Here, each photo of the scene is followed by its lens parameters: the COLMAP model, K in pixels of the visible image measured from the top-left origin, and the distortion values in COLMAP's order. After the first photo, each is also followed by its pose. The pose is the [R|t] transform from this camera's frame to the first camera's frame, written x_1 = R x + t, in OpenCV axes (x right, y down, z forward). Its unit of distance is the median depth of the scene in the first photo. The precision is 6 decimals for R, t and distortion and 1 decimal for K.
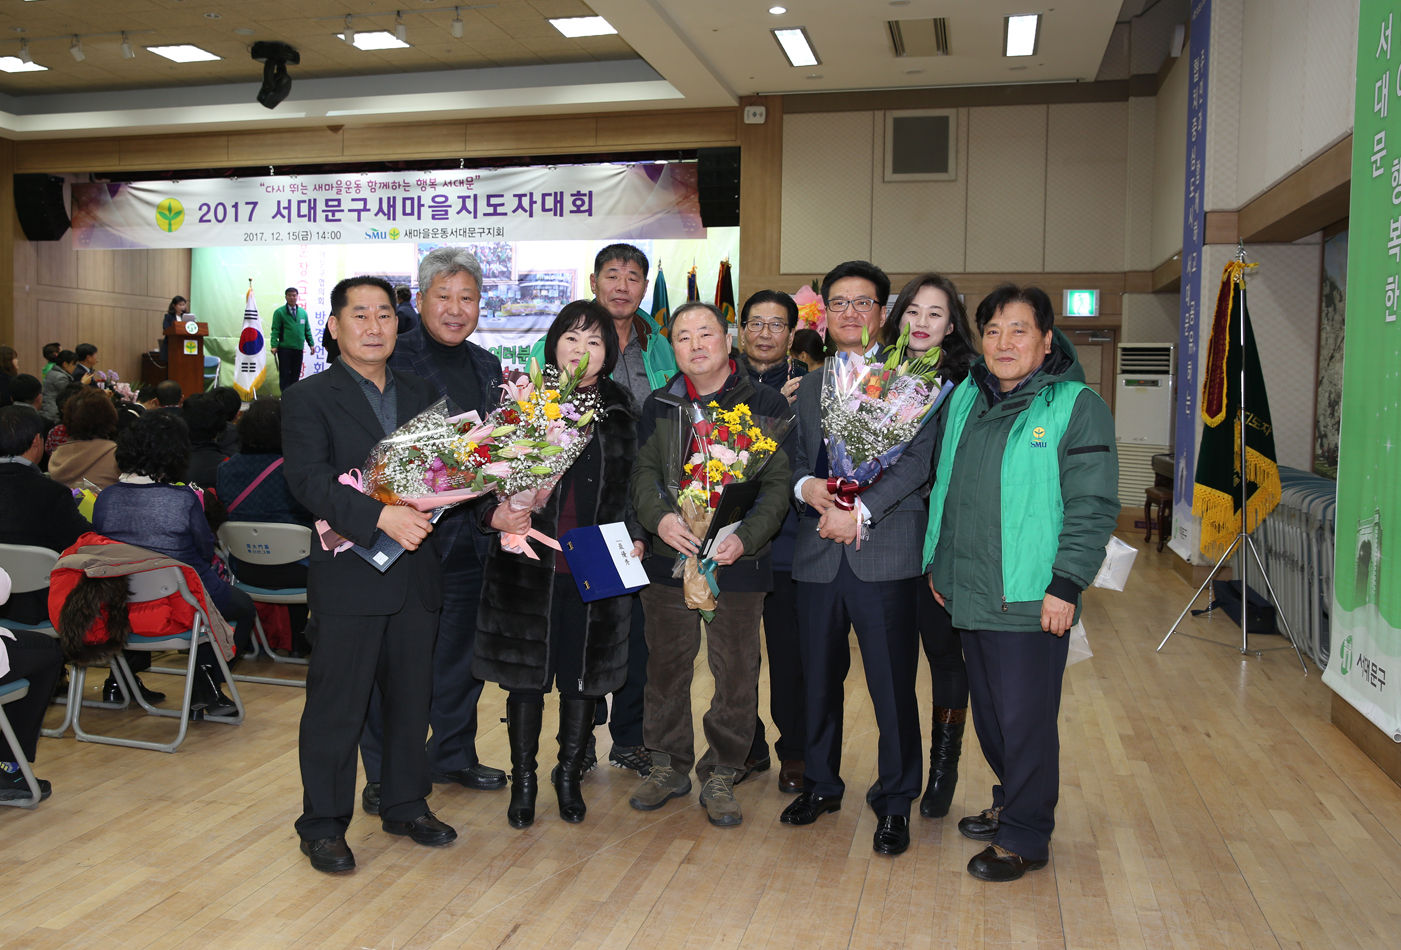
lens RADIAL K [[1256.4, 0, 635.2], [0, 1256.4, 449.7], [0, 0, 1]] dist [-0.070868, 0.103993]
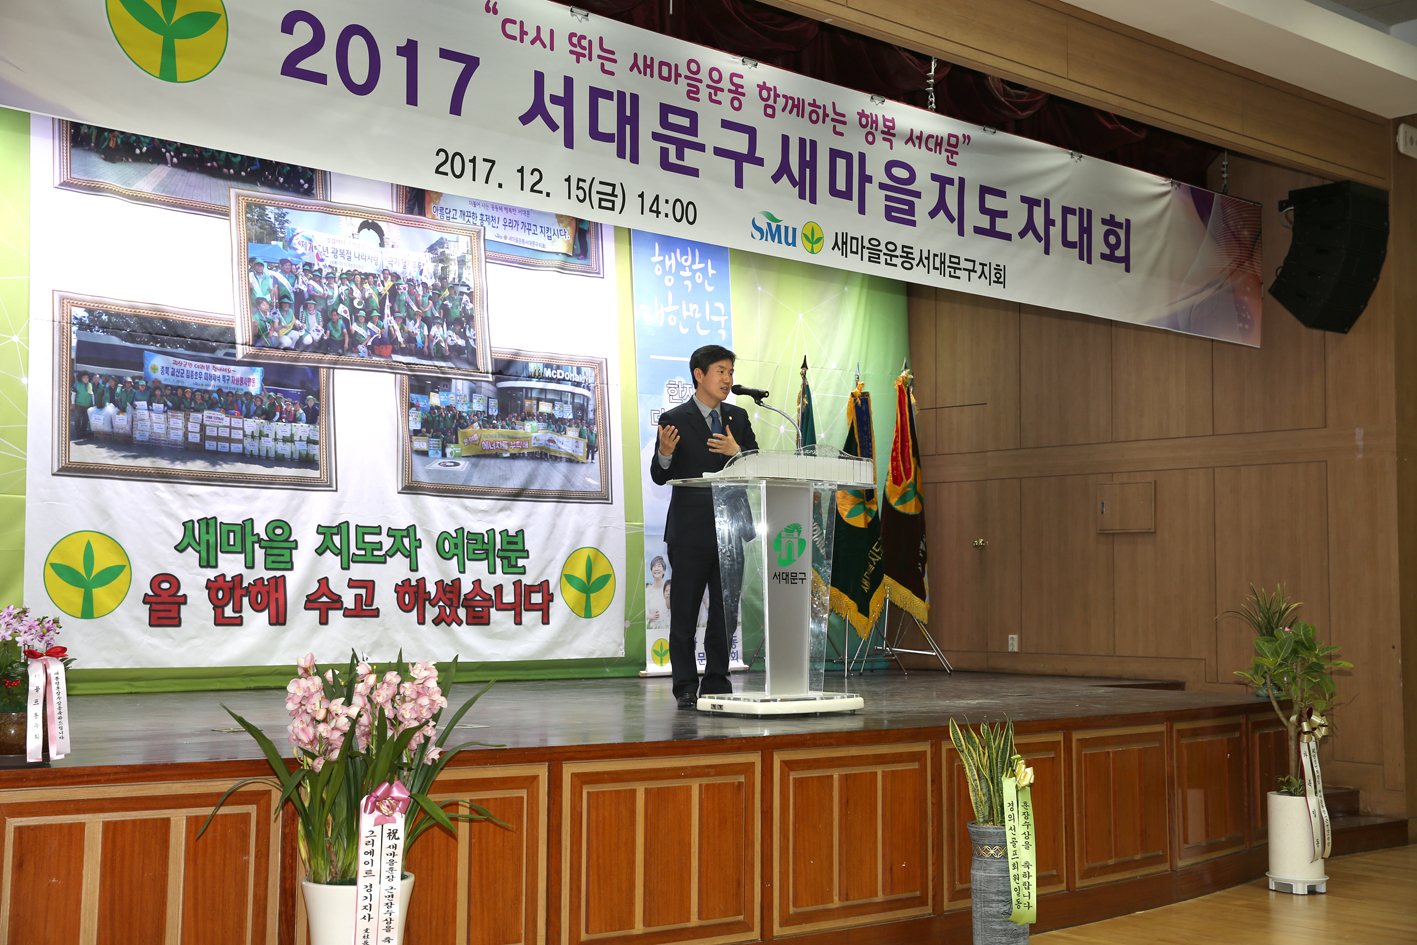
lens RADIAL K [[1839.9, 0, 708.5], [0, 1839.9, 472.5], [0, 0, 1]] dist [0.060970, 0.054050]
pose [[0.518847, 0.047317, 0.853557, -0.701669], [0.048121, 0.995267, -0.084424, -0.057423], [-0.853512, 0.084877, 0.514115, 0.766138]]
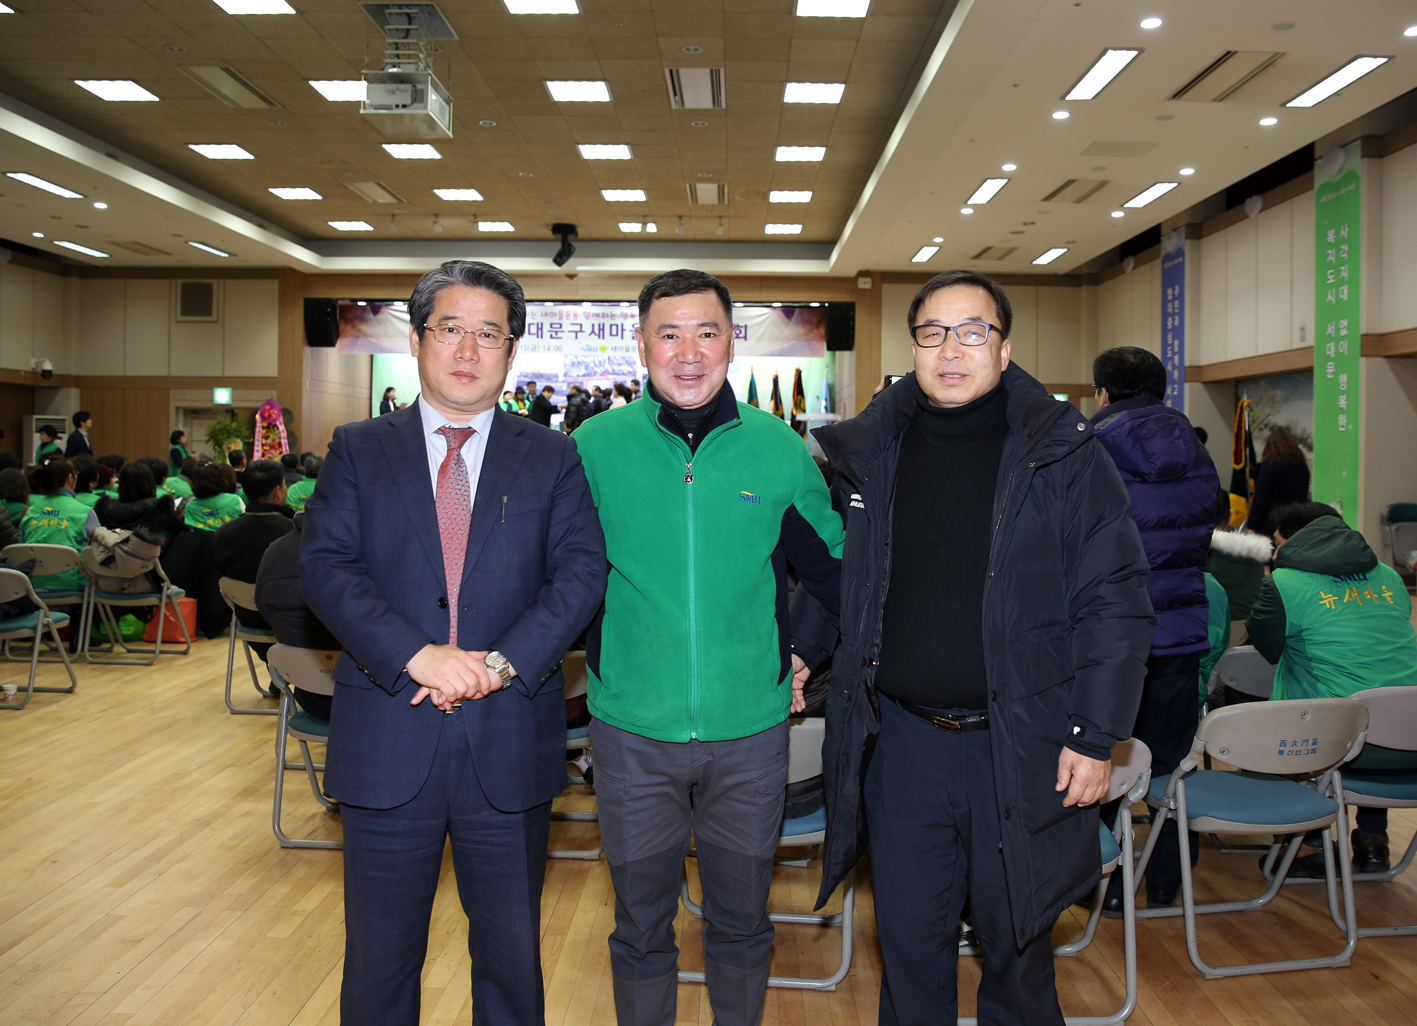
lens RADIAL K [[1141.7, 0, 748.2], [0, 1141.7, 465.3], [0, 0, 1]] dist [-0.115713, 0.096202]
pose [[0.959223, -0.011110, 0.282431, -0.416307], [0.021344, 0.999221, -0.033183, 0.009822], [-0.281842, 0.037858, 0.958714, -0.311914]]
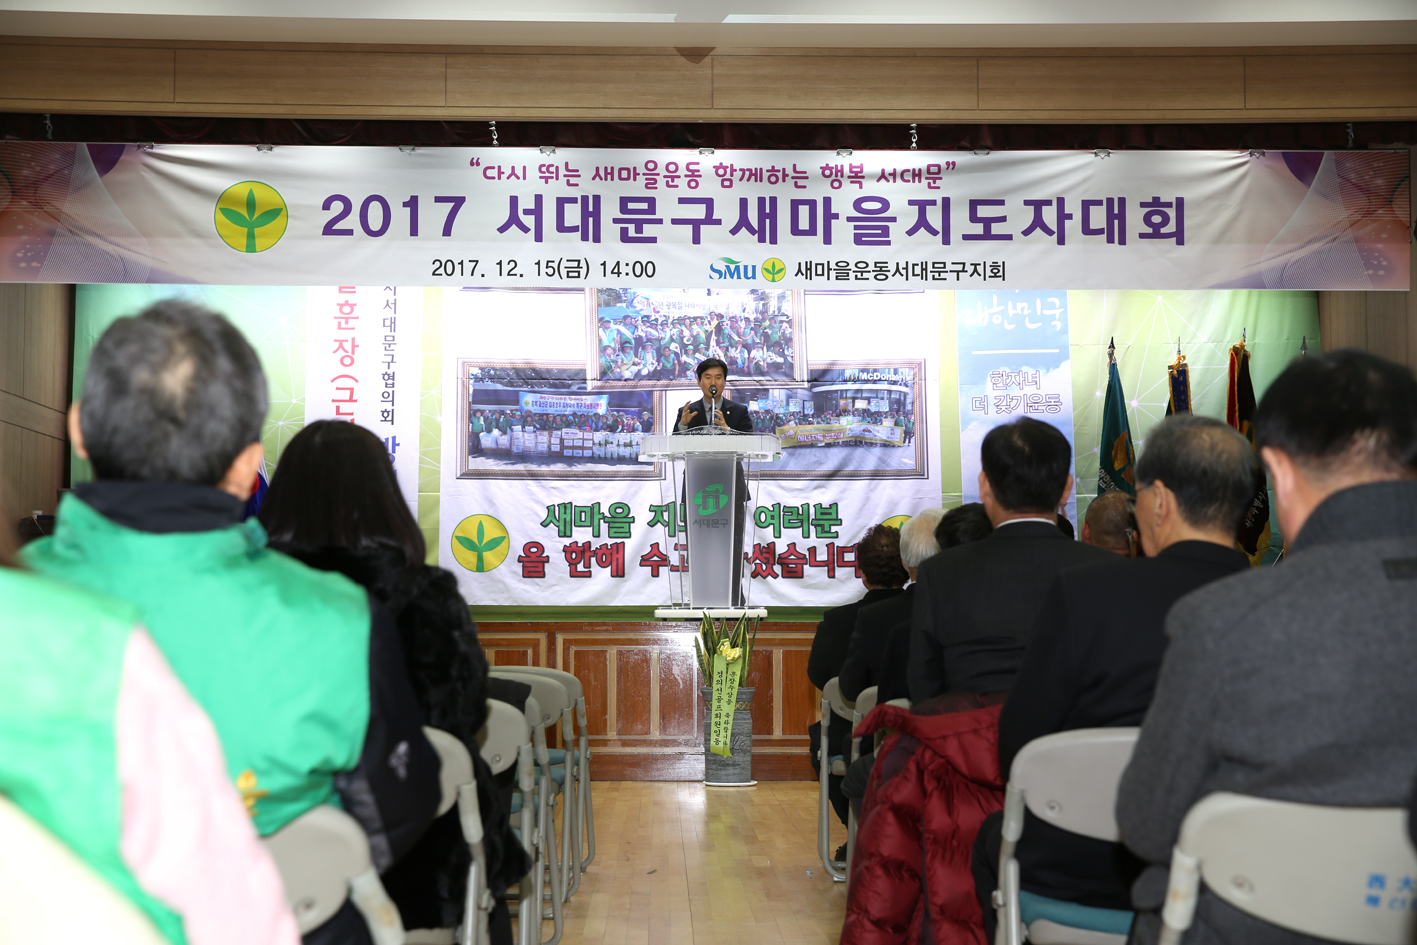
lens RADIAL K [[2088.3, 0, 708.5], [0, 2088.3, 472.5], [0, 0, 1]] dist [0.110164, 0.130649]
pose [[0.955330, 0.005714, 0.295486, -0.480405], [0.031664, 0.992080, -0.121555, 0.011295], [-0.293840, 0.125481, 0.947582, 0.221751]]
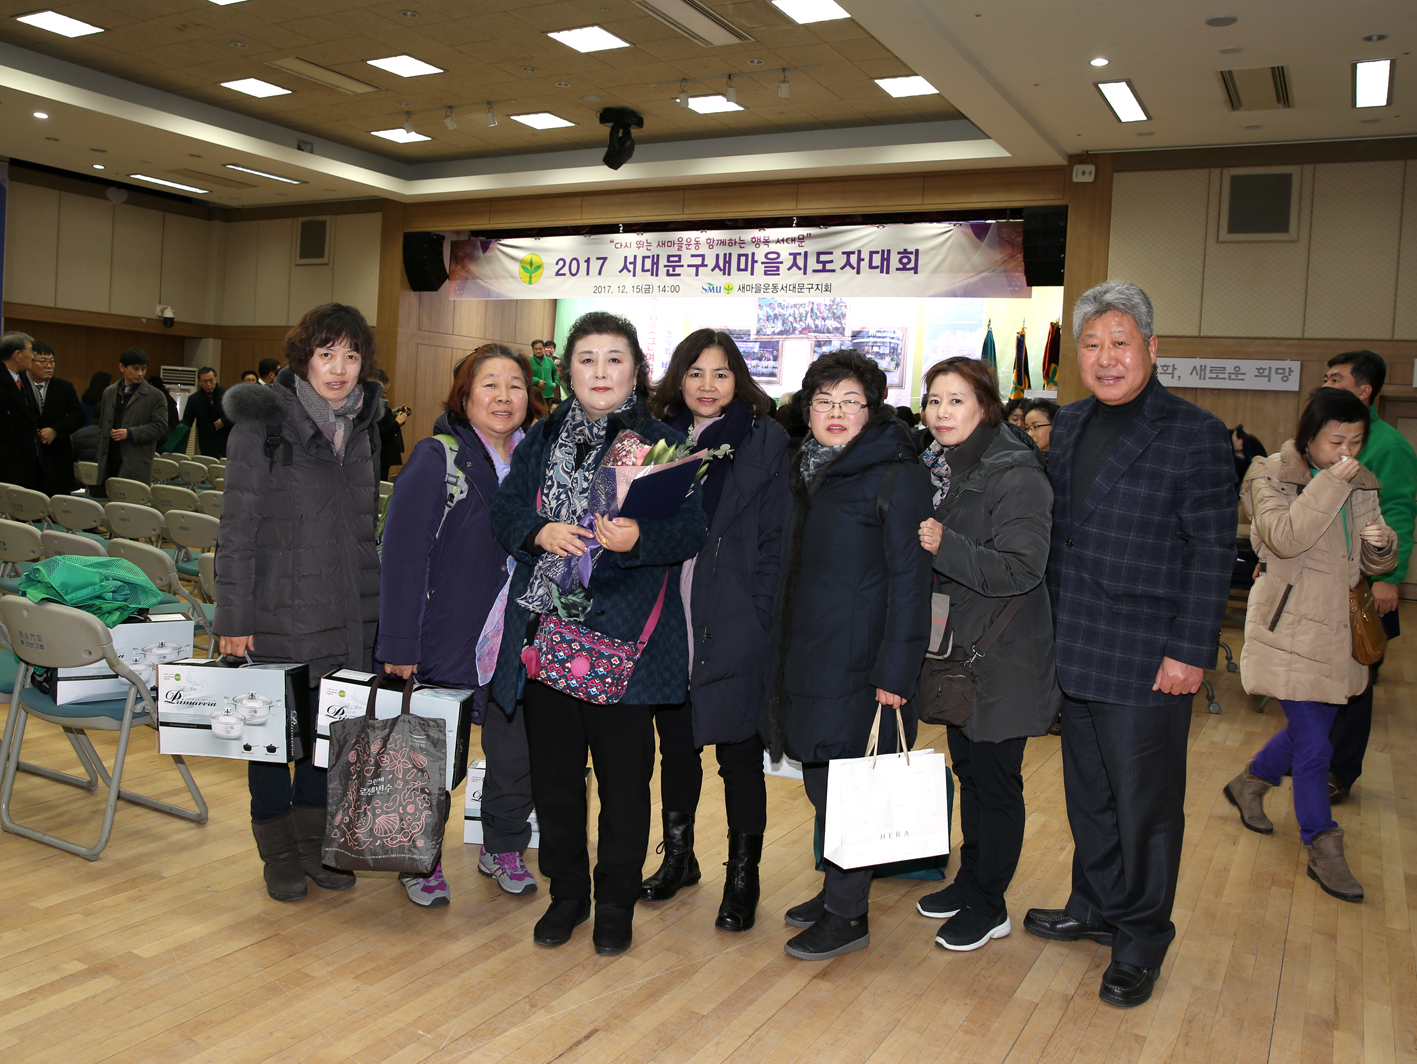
lens RADIAL K [[1177.1, 0, 708.9], [0, 1177.1, 485.5], [0, 0, 1]] dist [-0.113822, 0.096053]
pose [[0.970583, 0.050666, -0.235374, 0.032313], [-0.053439, 0.998556, -0.005412, -0.001235], [0.234760, 0.017831, 0.971890, 0.043778]]
